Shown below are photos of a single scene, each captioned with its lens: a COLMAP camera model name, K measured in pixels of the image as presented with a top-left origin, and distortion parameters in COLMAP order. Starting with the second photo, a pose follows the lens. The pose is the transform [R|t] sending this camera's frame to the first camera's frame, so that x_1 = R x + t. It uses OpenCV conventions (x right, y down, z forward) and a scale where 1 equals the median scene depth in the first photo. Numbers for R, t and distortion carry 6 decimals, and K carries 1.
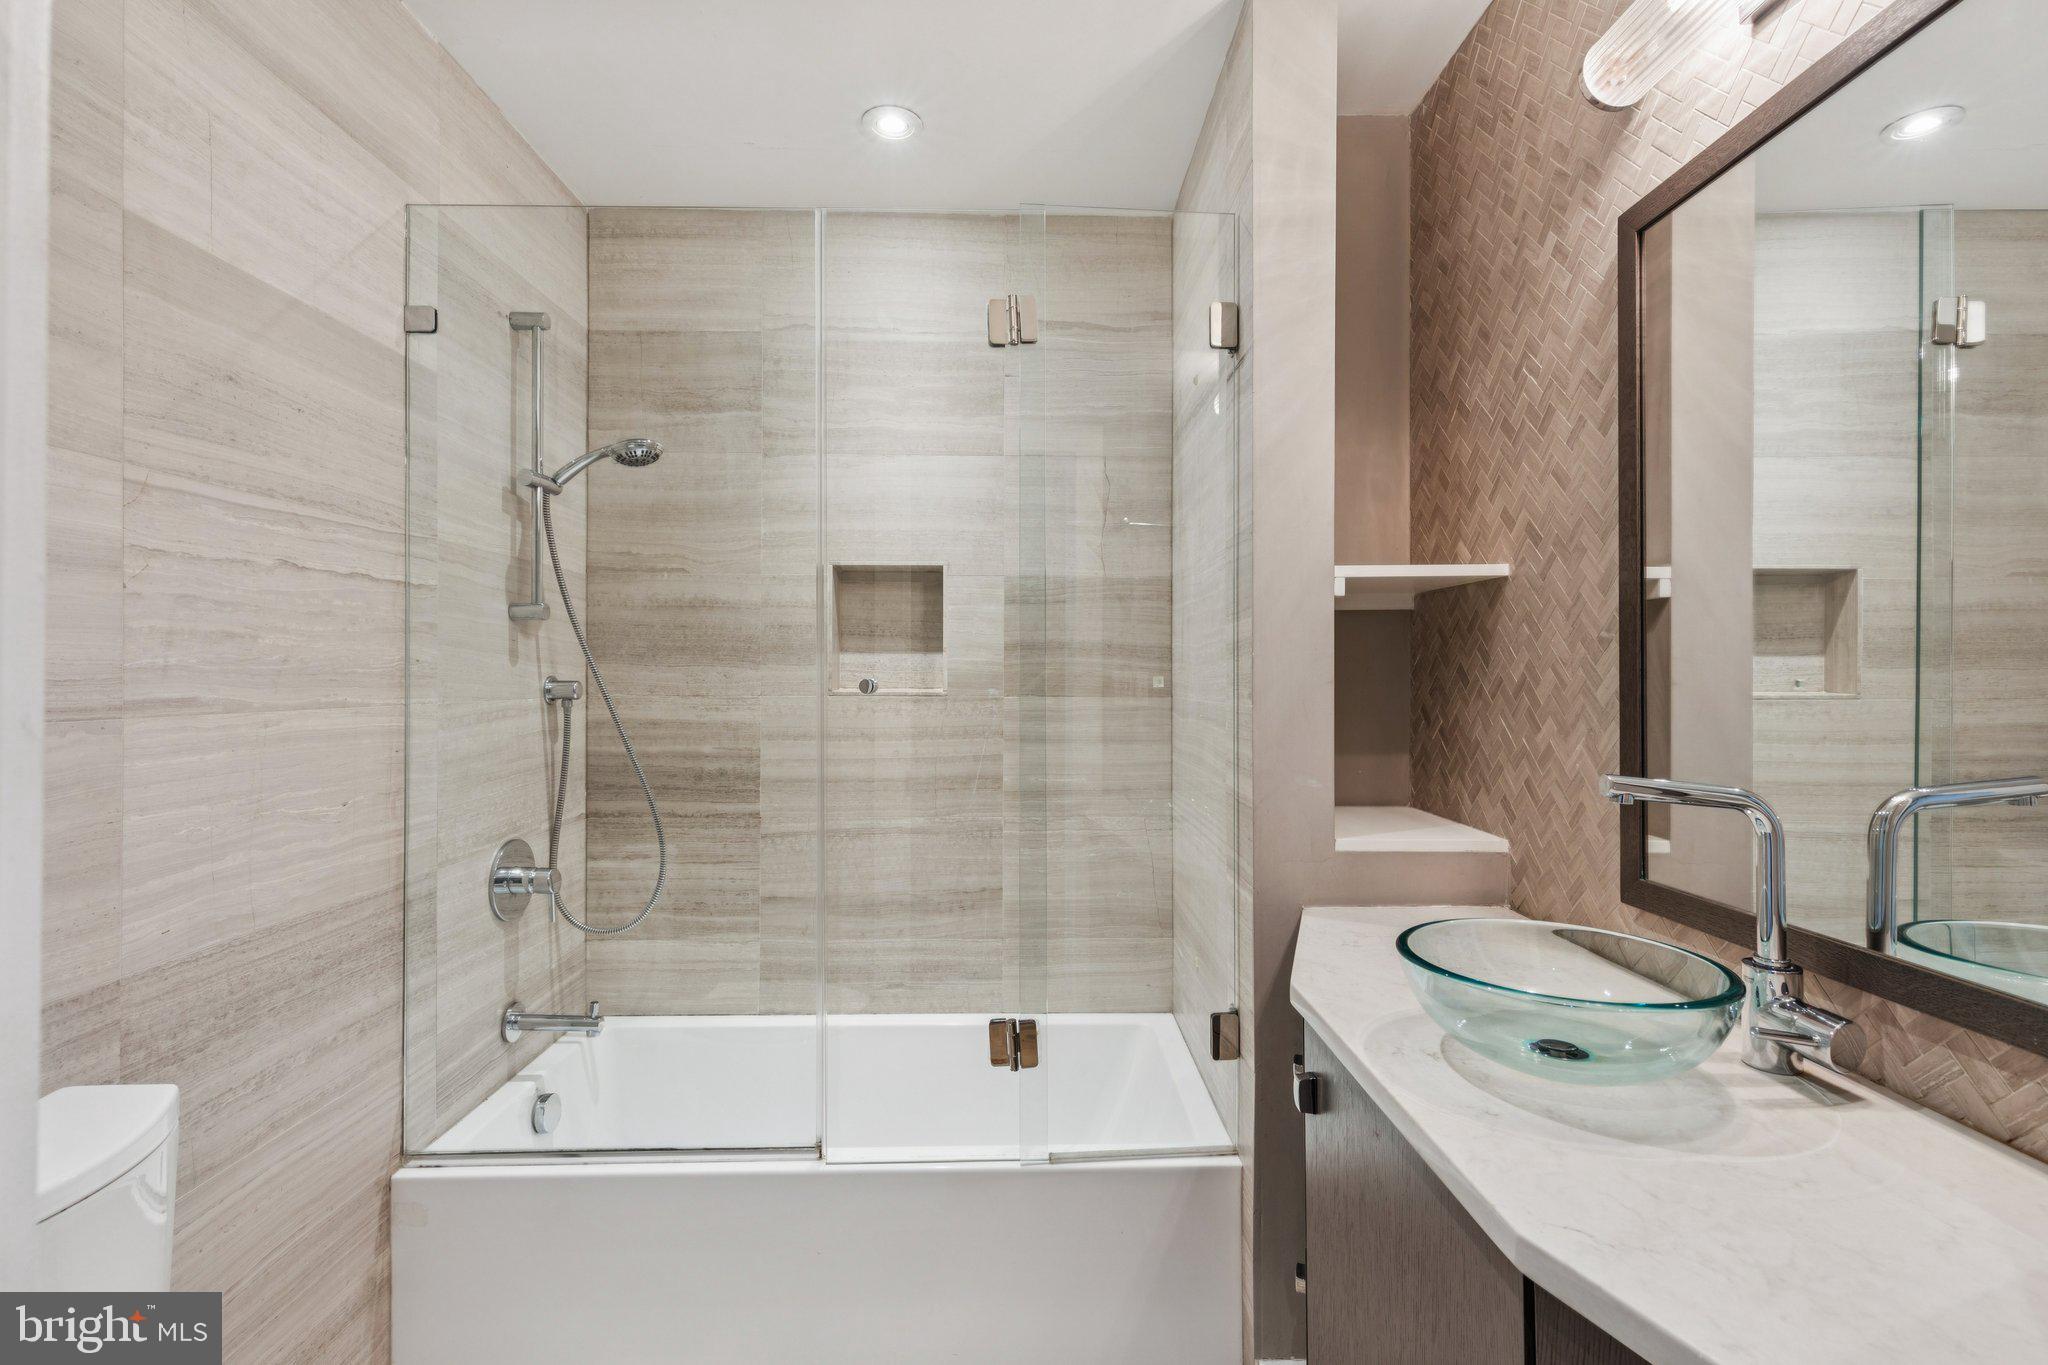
lens RADIAL K [[928.8, 0, 1027.5], [0, 928.8, 672.7], [0, 0, 1]] dist [0.011293, 0.000917]
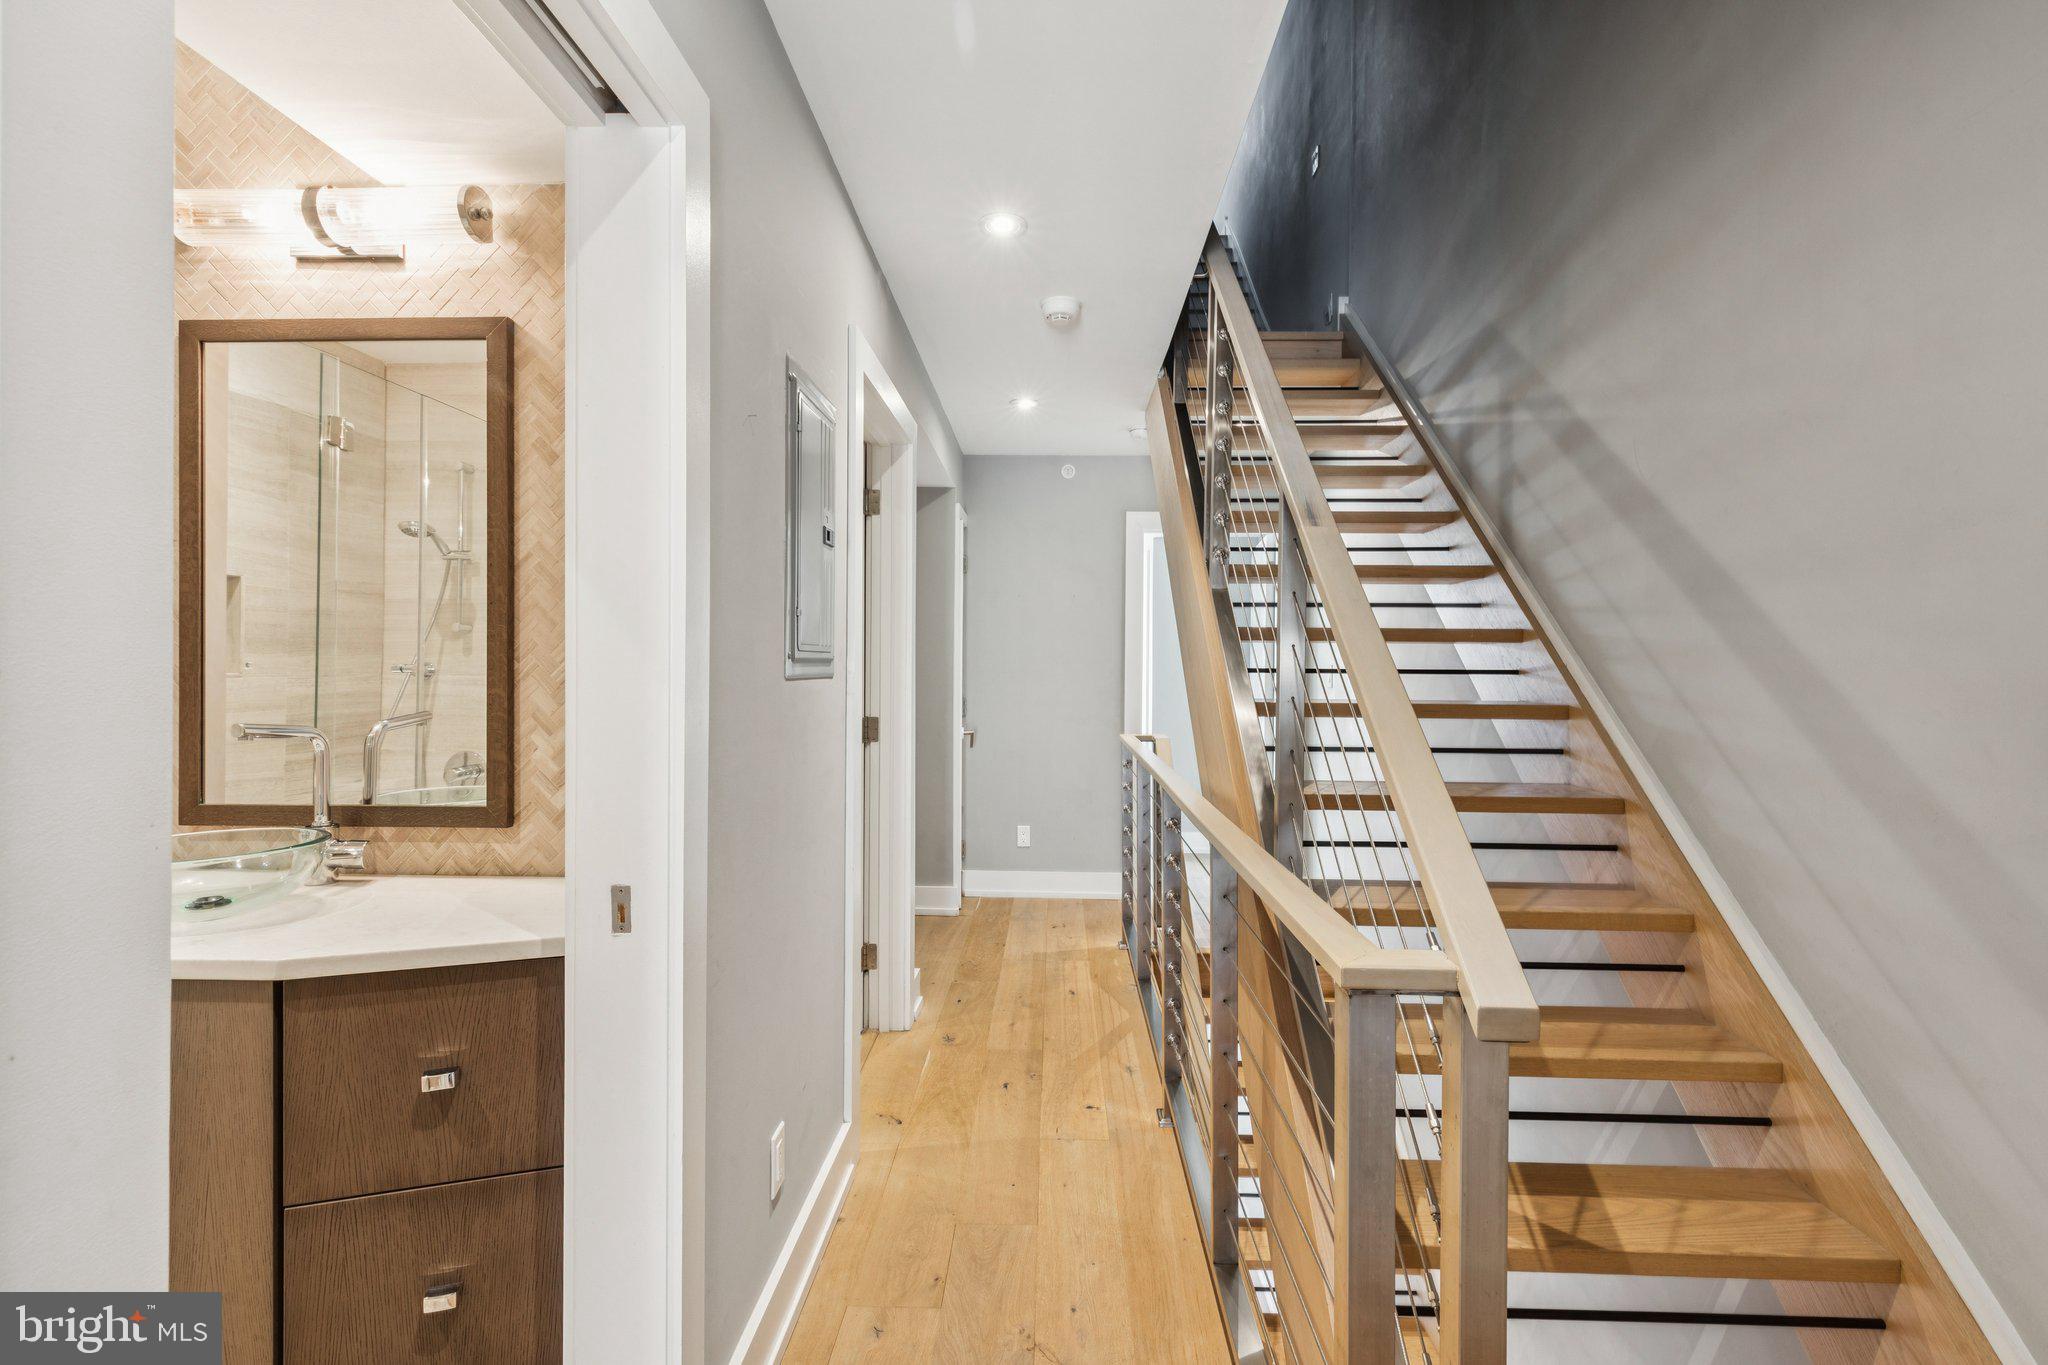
lens RADIAL K [[928.8, 0, 1024.2], [0, 928.8, 670.5], [0, 0, 1]] dist [0.011293, 0.000917]
pose [[0.065295, 0.000422, 0.997866, -0.888846], [-0.019759, 0.999804, 0.000870, -0.009760], [-0.997670, -0.019774, 0.065291, -0.435962]]
